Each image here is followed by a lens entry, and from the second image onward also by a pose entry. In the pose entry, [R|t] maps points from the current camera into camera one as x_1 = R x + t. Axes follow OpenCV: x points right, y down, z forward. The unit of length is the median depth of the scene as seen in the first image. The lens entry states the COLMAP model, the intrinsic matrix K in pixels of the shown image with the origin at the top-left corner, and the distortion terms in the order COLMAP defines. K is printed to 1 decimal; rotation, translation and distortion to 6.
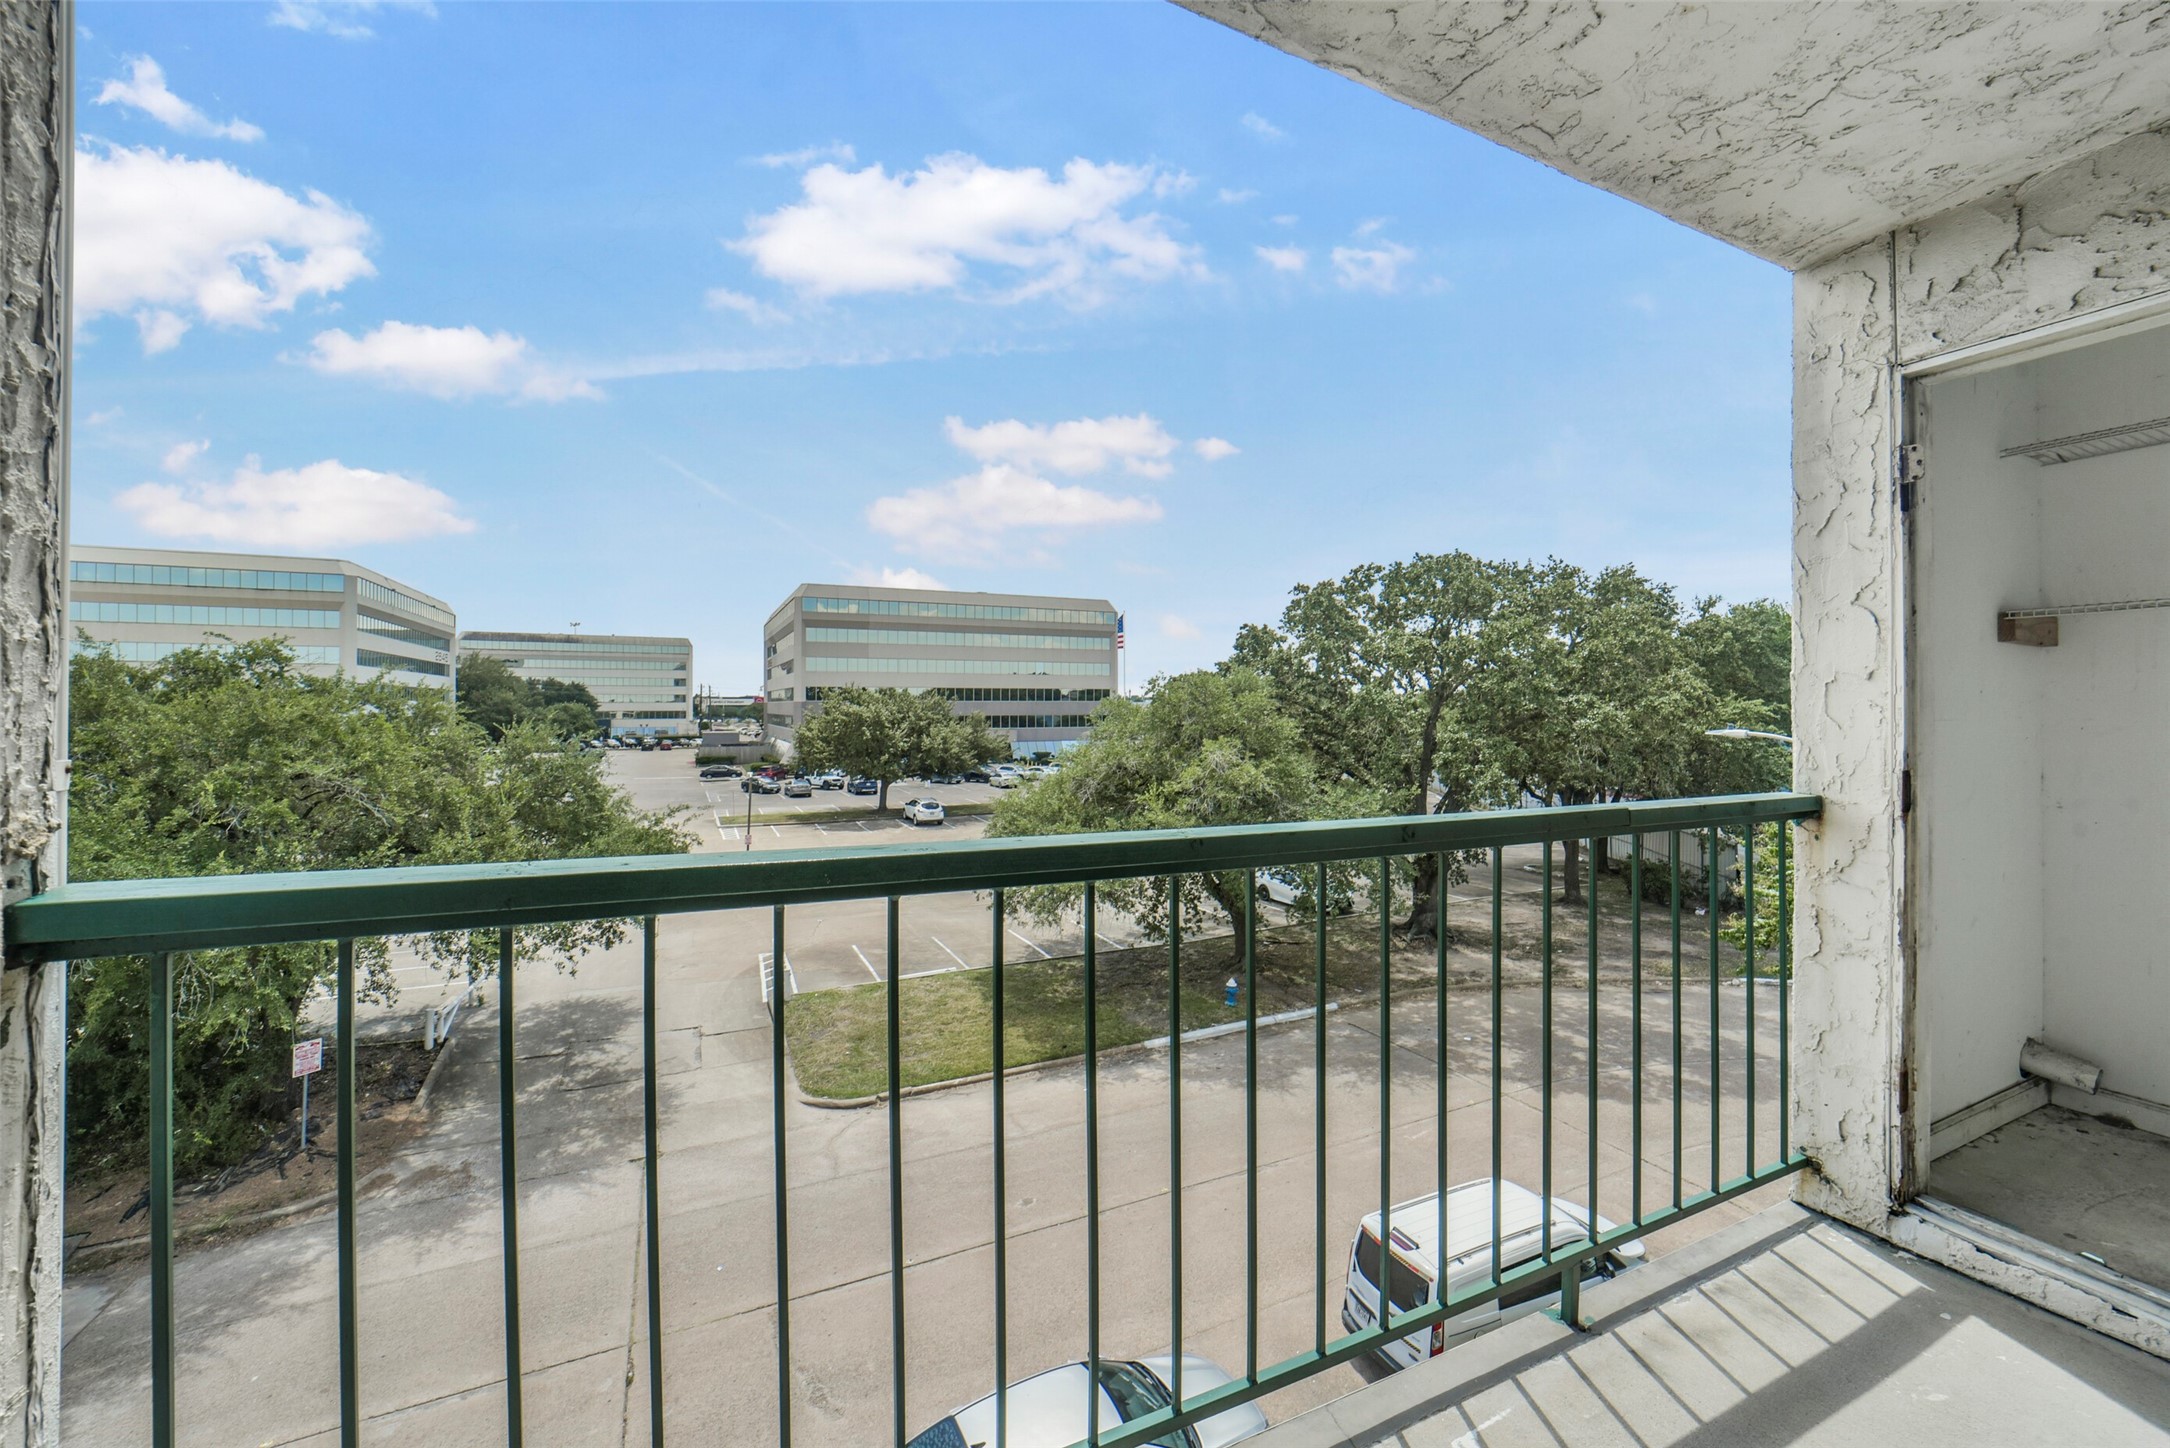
lens RADIAL K [[864.3, 0, 1088.3], [0, 864.3, 706.8], [0, 0, 1]] dist [-0.031745, 0.009112]
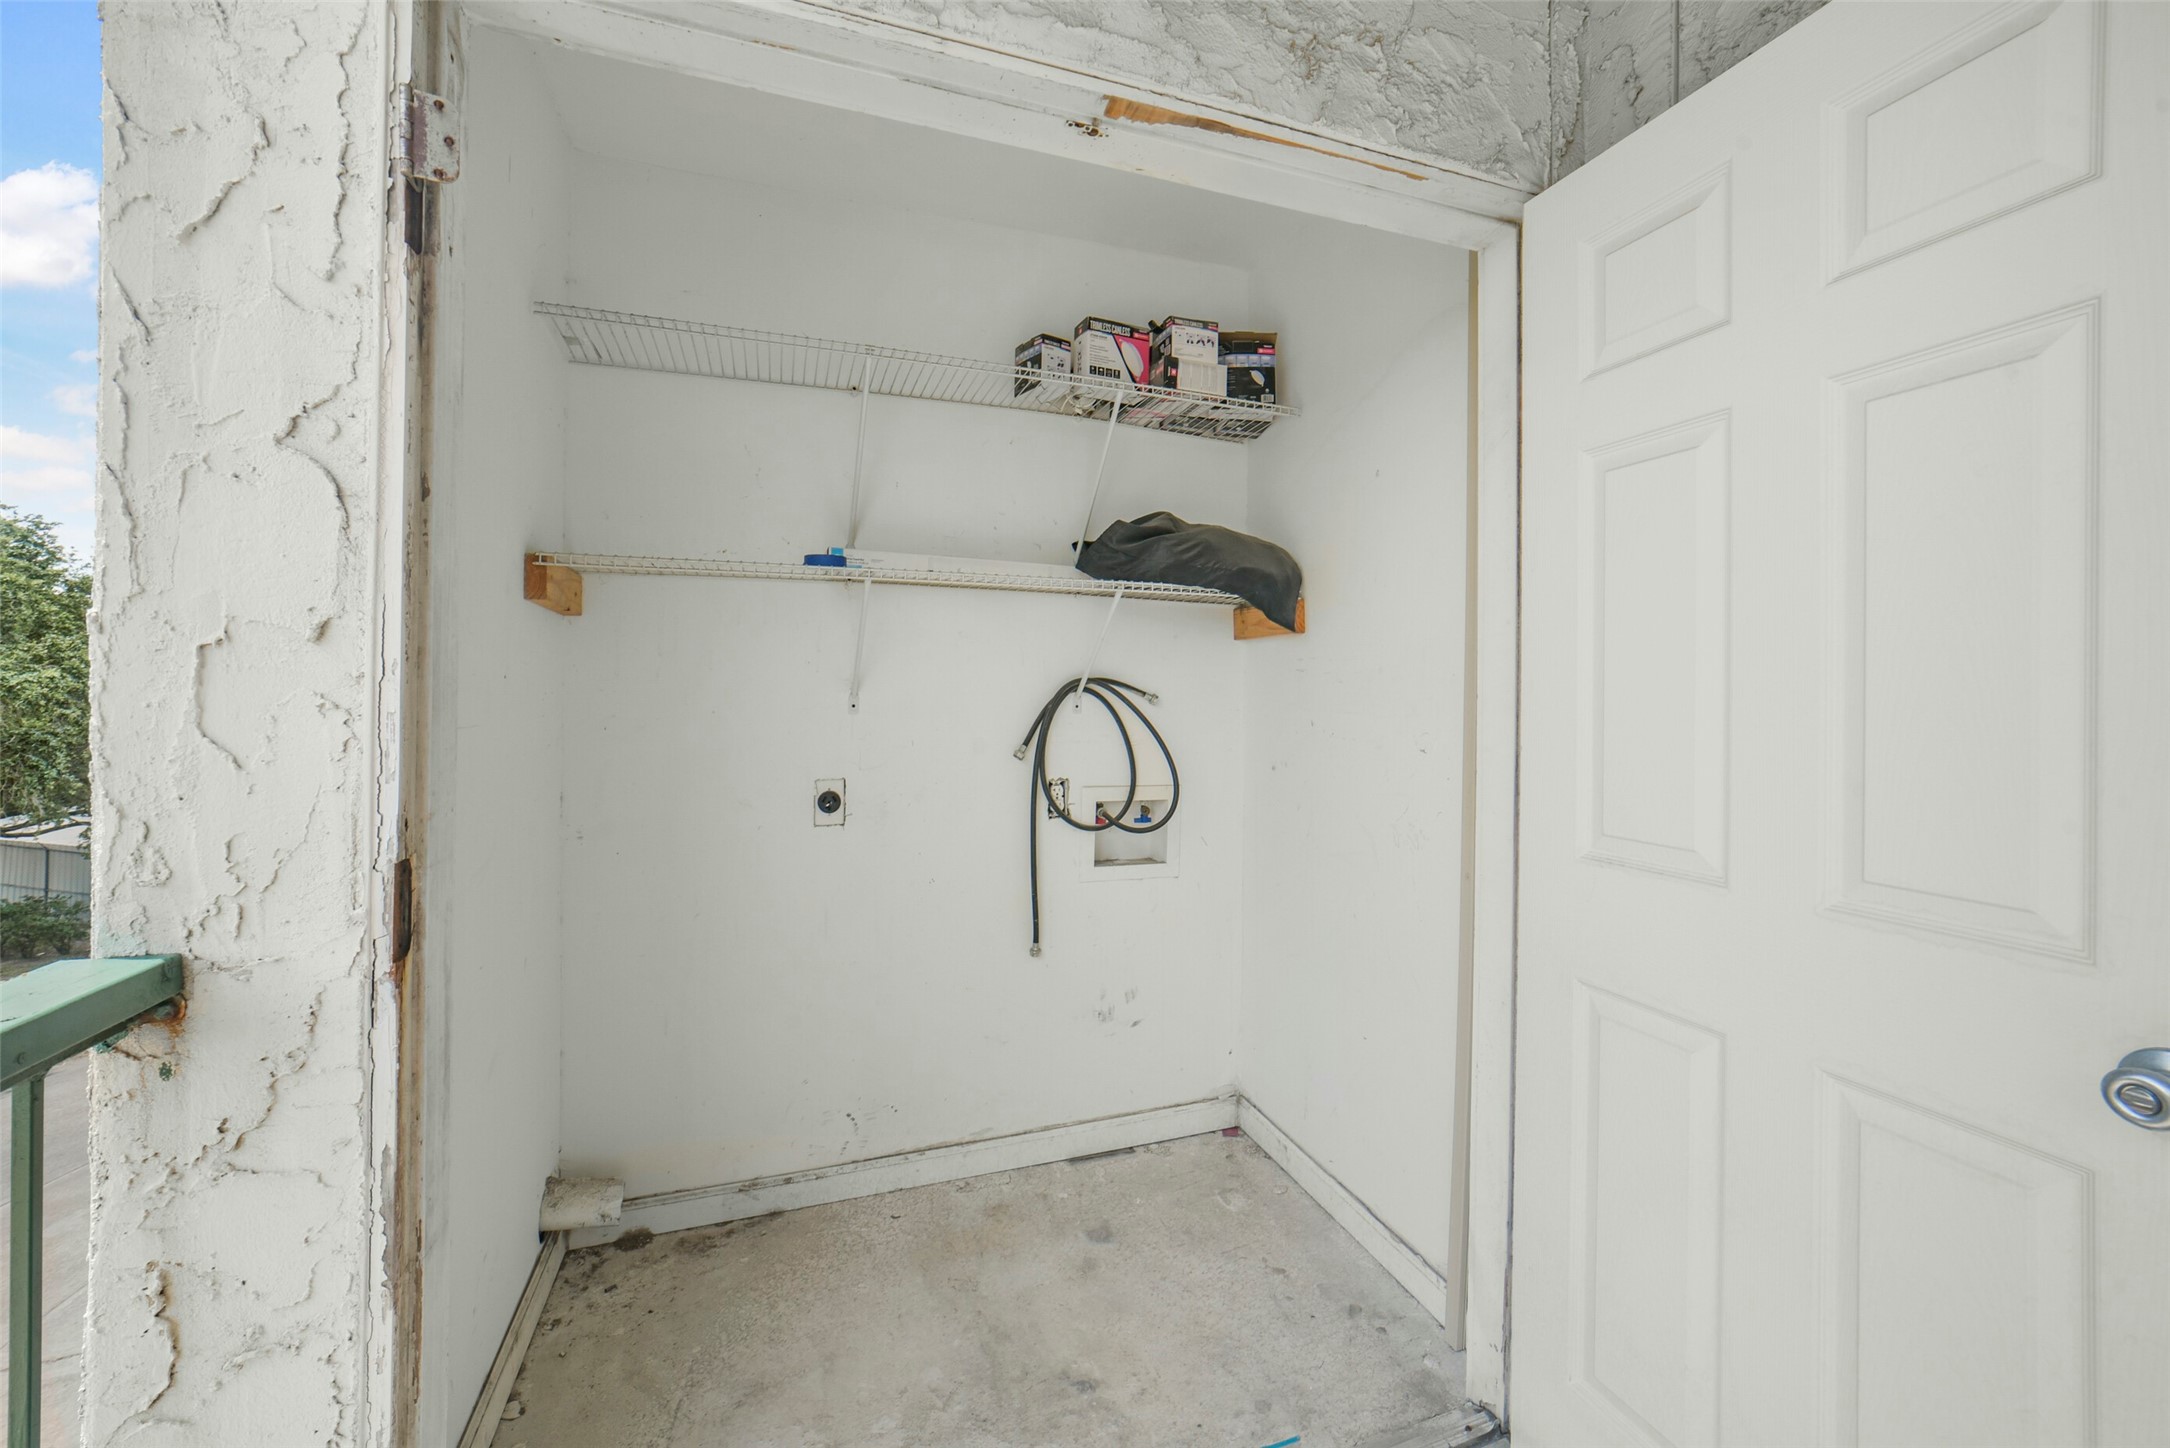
lens RADIAL K [[849.8, 0, 1083.6], [0, 849.8, 691.3], [0, 0, 1]] dist [-0.024093, 0.008497]
pose [[0.088399, 0.007685, 0.996056, 0.574823], [-0.010822, 0.999919, -0.006755, -0.010272], [-0.996026, -0.010182, 0.088475, 0.620142]]
